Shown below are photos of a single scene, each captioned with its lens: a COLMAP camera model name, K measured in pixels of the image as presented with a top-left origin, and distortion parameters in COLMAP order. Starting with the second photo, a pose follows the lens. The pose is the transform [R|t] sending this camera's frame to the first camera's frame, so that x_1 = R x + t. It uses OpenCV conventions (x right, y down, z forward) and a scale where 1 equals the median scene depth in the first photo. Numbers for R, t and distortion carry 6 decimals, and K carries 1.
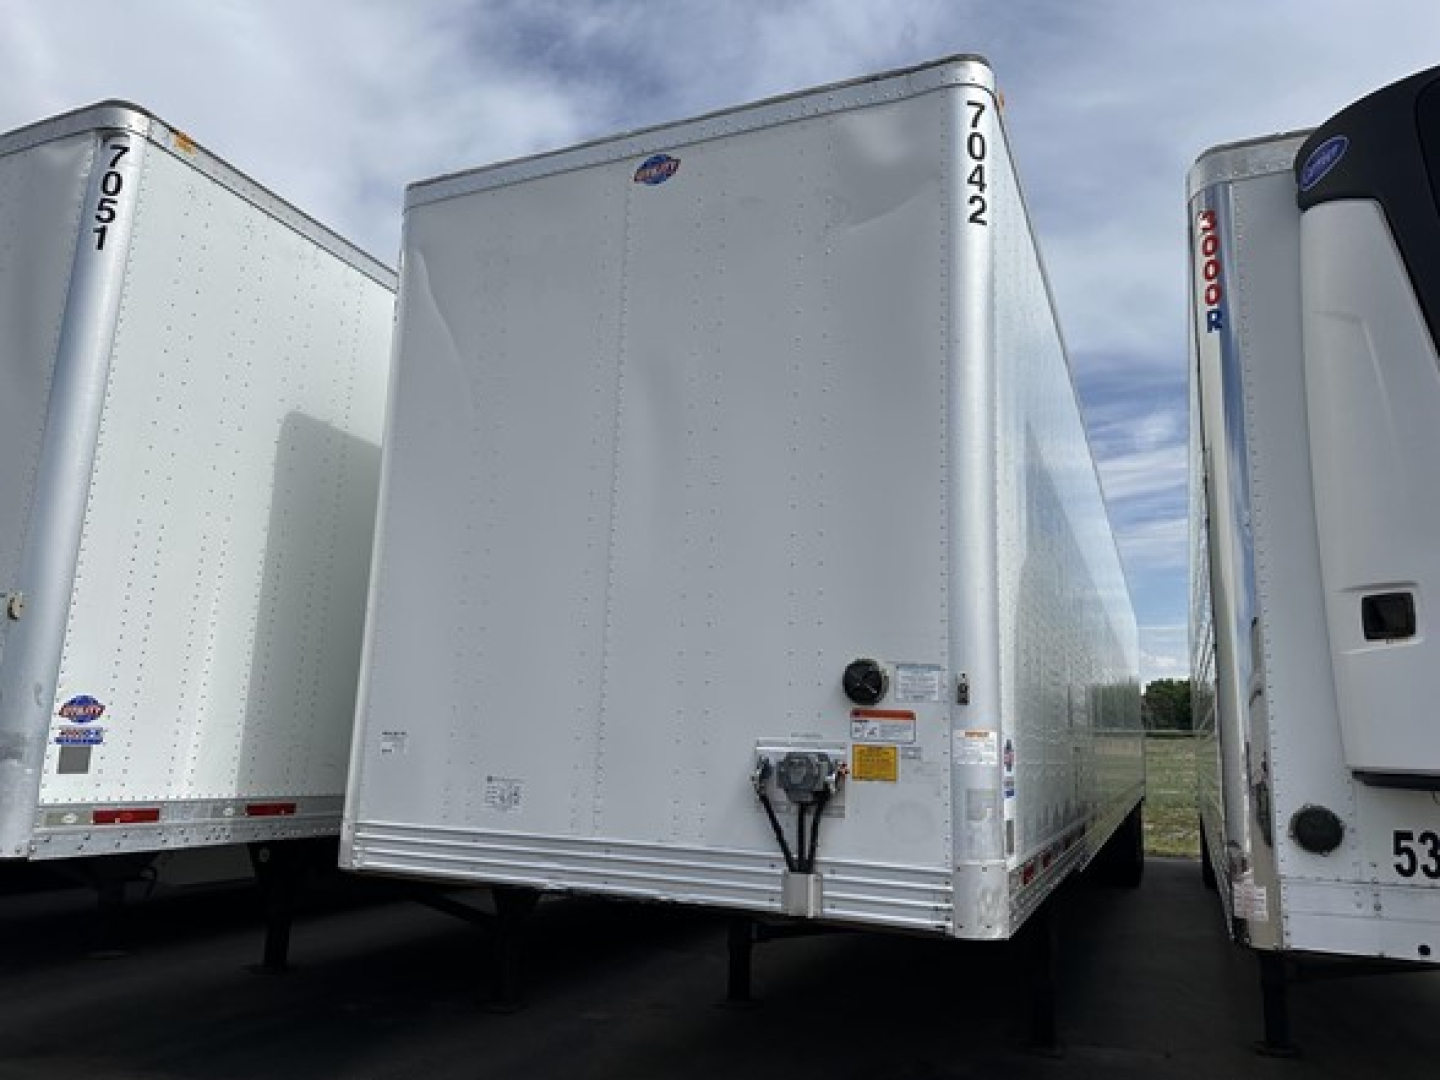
lens RADIAL K [[973.9, 0, 720.0], [0, 973.9, 540.0], [0, 0, 1]] dist [0.077419, -0.086890]
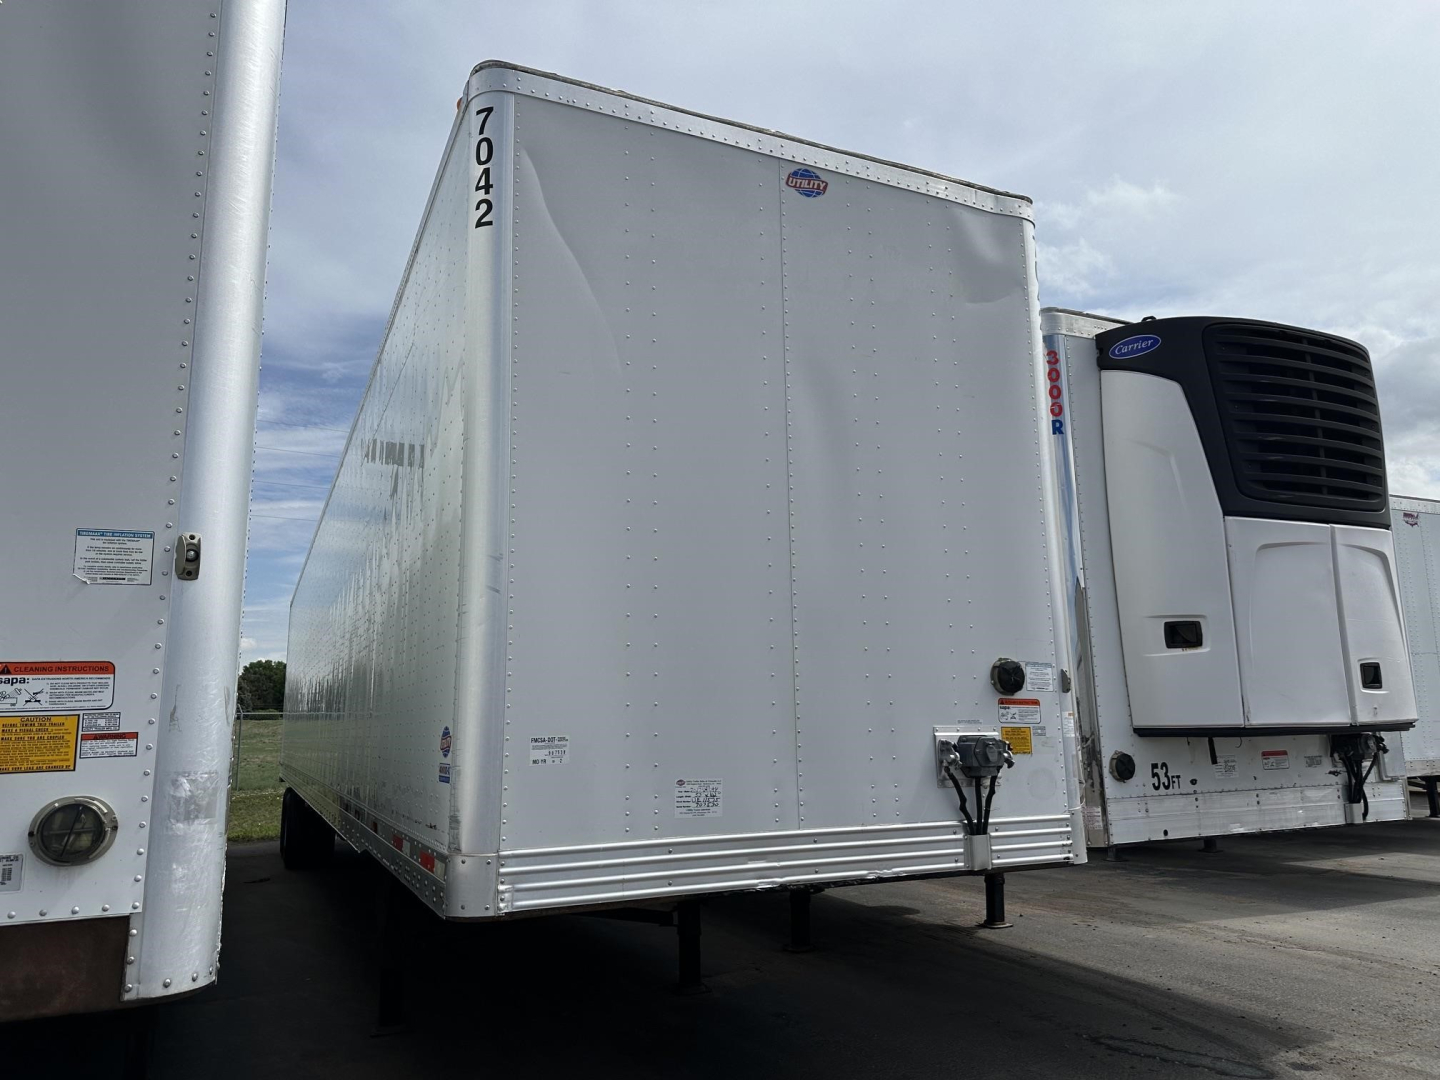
lens RADIAL K [[984.7, 0, 689.2], [0, 984.7, 530.6], [0, 0, 1]] dist [0.164673, -0.313696]
pose [[0.676045, 0.096835, 0.730470, -1.088987], [-0.105519, 0.993833, -0.034091, 0.045622], [-0.729266, -0.054032, 0.682093, 0.431443]]
